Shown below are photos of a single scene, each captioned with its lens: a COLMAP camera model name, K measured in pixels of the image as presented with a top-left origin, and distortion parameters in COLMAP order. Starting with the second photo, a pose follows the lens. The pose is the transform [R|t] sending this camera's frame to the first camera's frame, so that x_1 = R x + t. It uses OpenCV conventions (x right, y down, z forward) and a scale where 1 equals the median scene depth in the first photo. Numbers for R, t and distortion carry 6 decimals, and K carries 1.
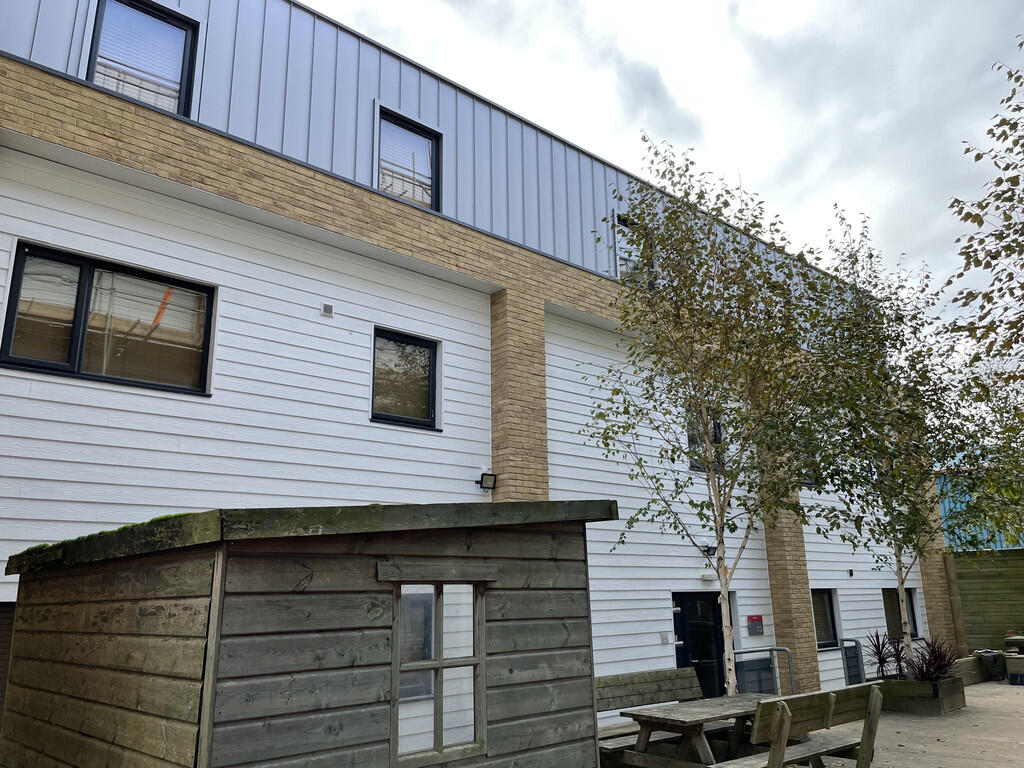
lens RADIAL K [[777.5, 0, 518.1], [0, 777.5, 385.5], [0, 0, 1]] dist [0.070118, -0.098825]
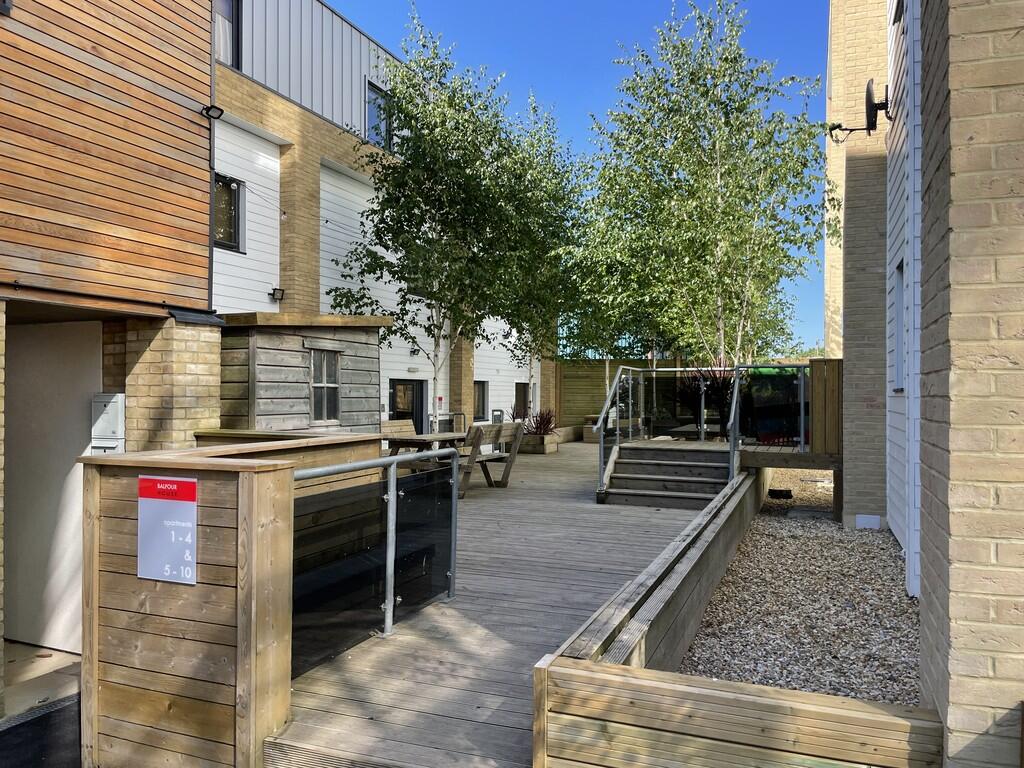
lens RADIAL K [[777.5, 0, 512.1], [0, 777.5, 393.4], [0, 0, 1]] dist [0.070118, -0.098825]
pose [[0.901677, 0.024800, 0.431699, -0.244093], [-0.135289, 0.964411, 0.227173, -0.072224], [-0.410701, -0.263240, 0.872943, -0.388217]]
